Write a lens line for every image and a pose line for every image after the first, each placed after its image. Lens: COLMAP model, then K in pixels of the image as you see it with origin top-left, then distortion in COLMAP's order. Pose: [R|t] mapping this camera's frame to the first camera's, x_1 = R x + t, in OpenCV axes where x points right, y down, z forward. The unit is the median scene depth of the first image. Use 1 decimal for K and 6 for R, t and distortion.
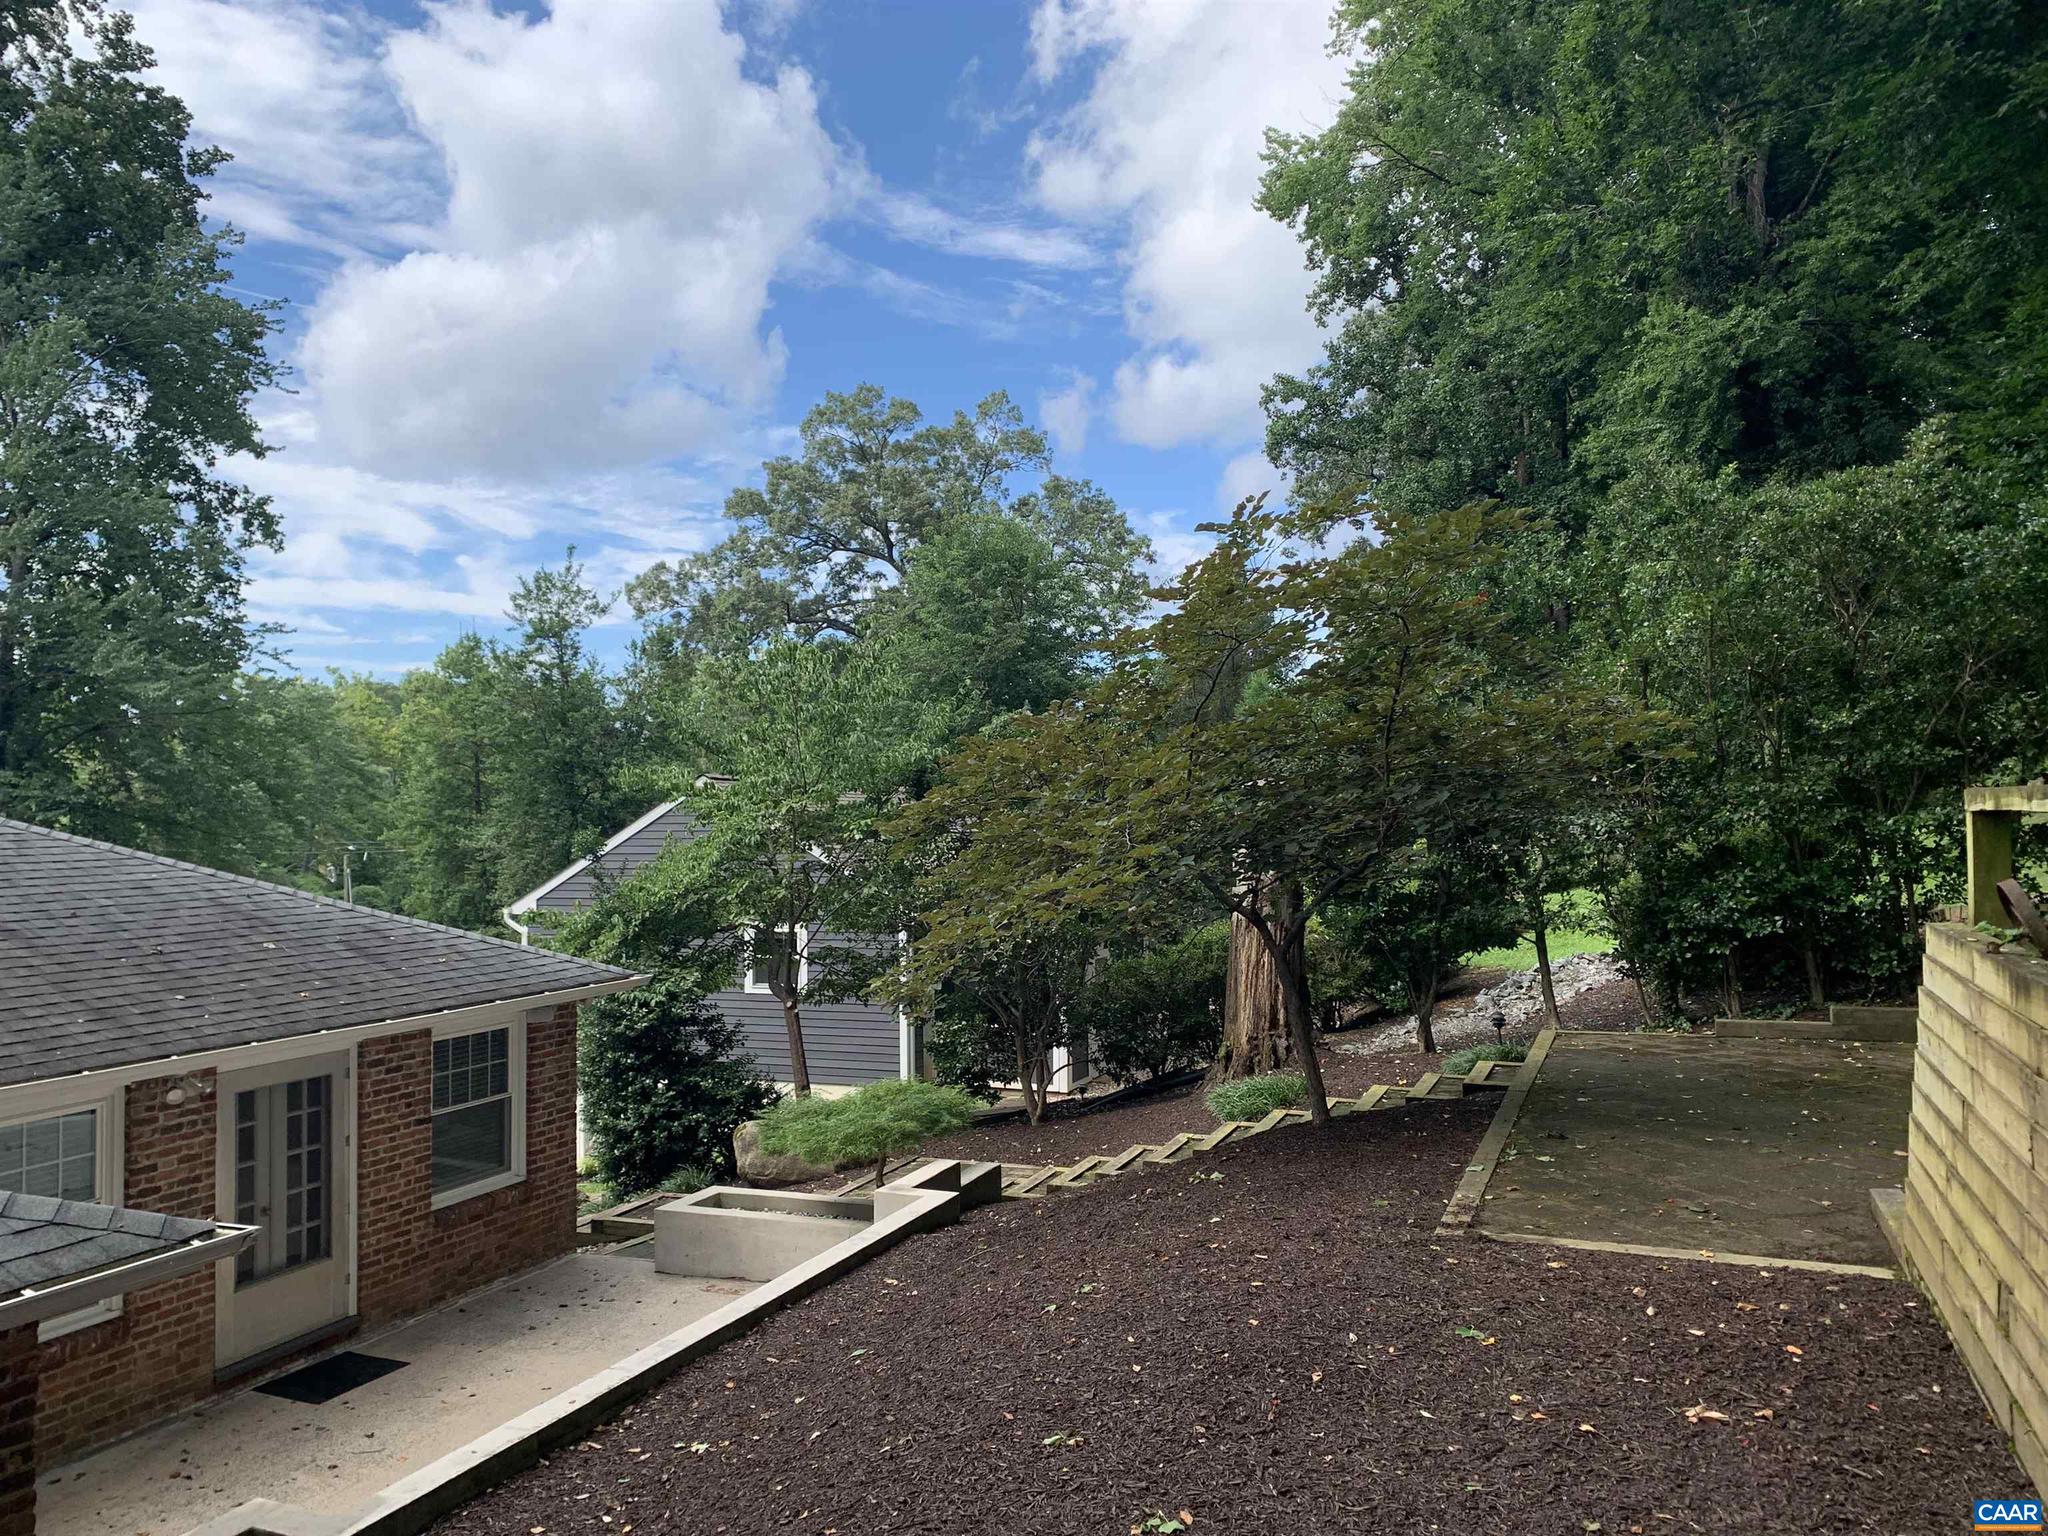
lens RADIAL K [[1544.6, 0, 968.2], [0, 1544.6, 787.1], [0, 0, 1]] dist [-0.008242, 0.041844]
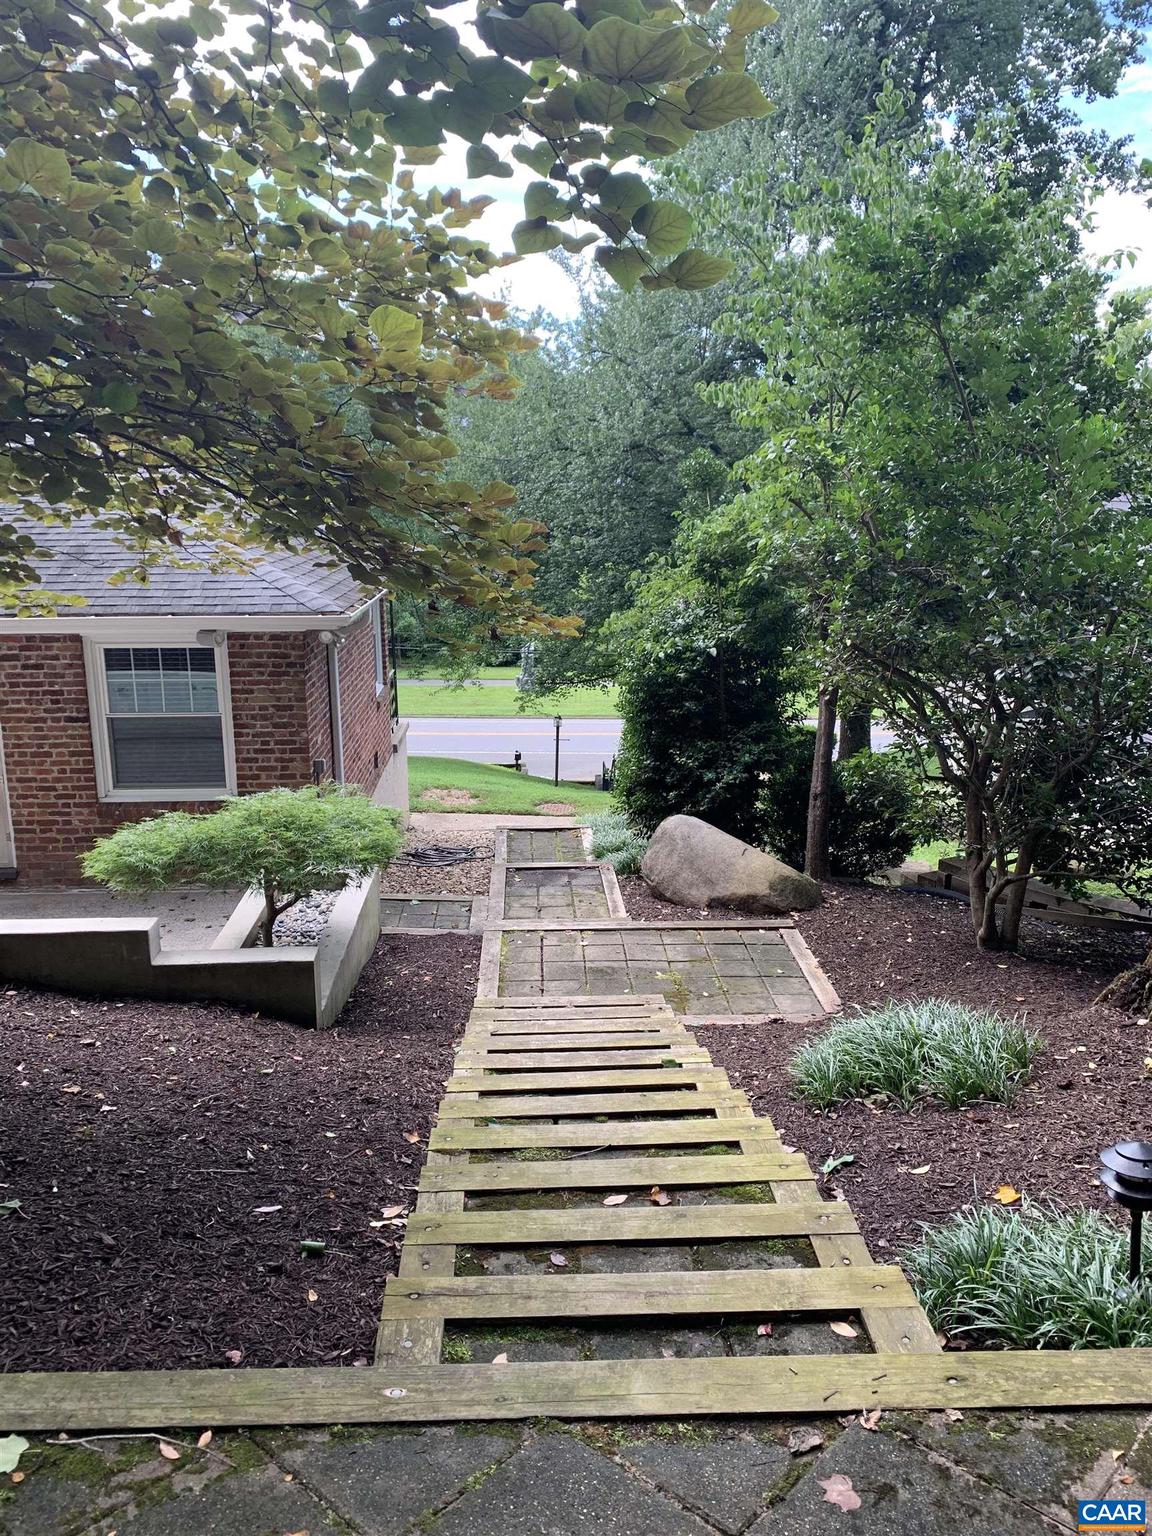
lens RADIAL K [[1148.3, 0, 576.0], [0, 1148.3, 768.0], [0, 0, 1]] dist [0.010877, -0.005844]
pose [[0.437801, 0.226034, -0.870195, 0.509693], [0.015257, 0.965874, 0.258562, 0.048526], [0.898943, -0.126475, 0.419412, 0.989087]]
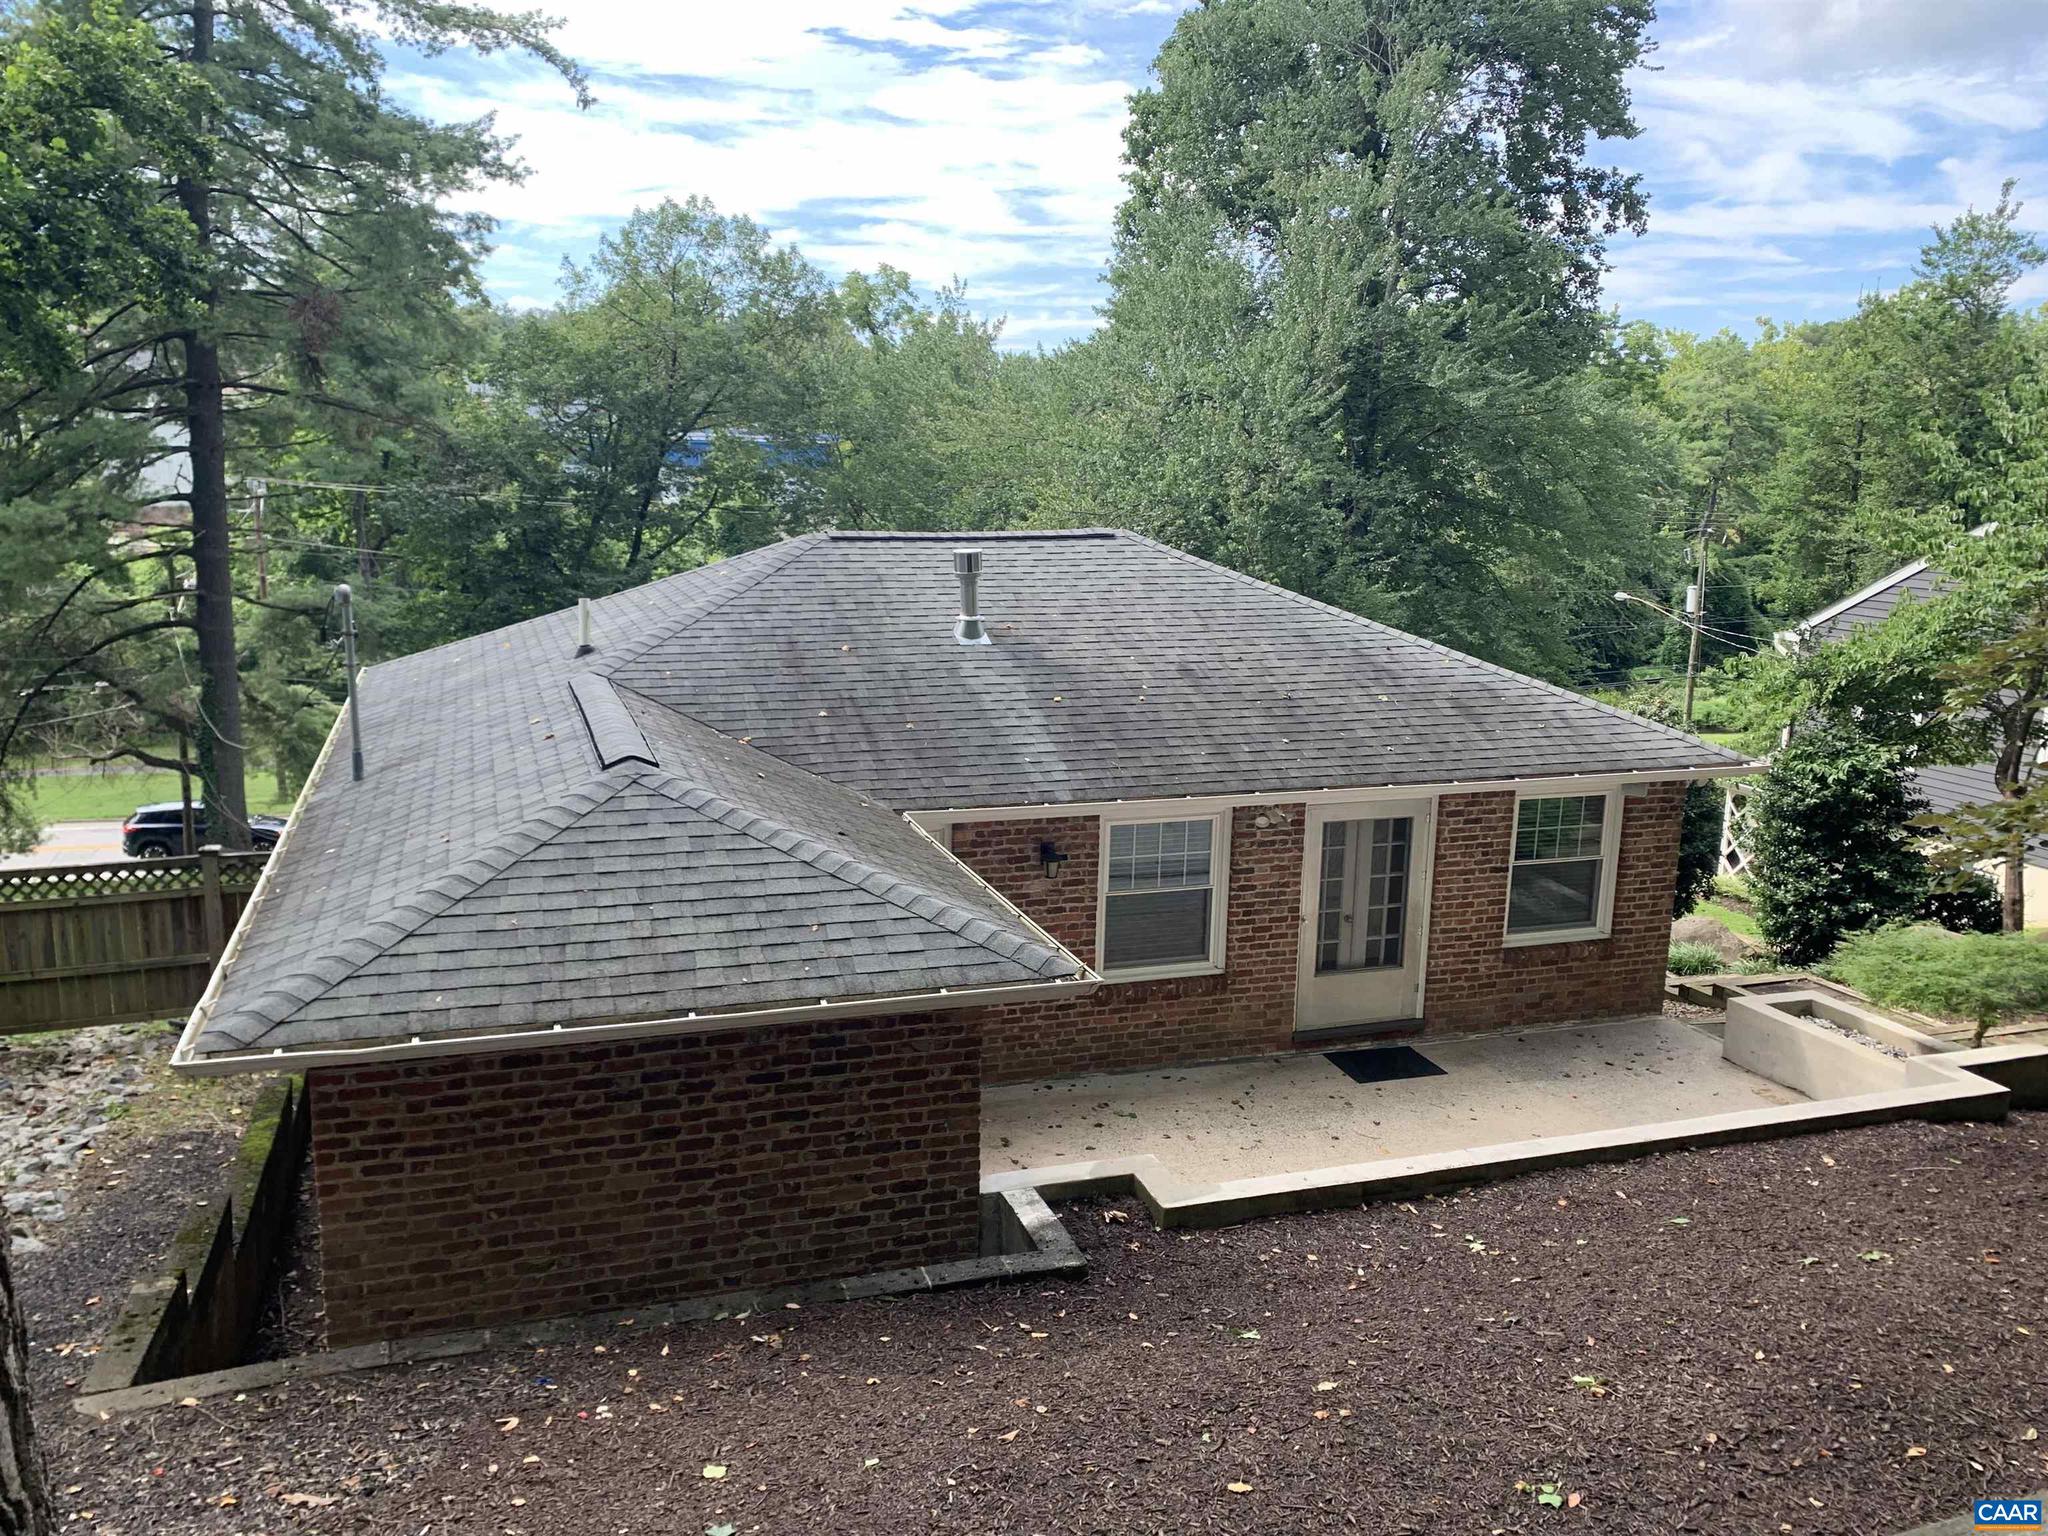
lens RADIAL K [[1531.1, 0, 991.8], [0, 1531.1, 756.8], [0, 0, 1]] dist [0.010877, -0.005844]
pose [[0.654221, 0.162999, -0.738530, 0.212869], [-0.007297, 0.977814, 0.209347, -0.092639], [0.756268, -0.131570, 0.640896, 0.028316]]
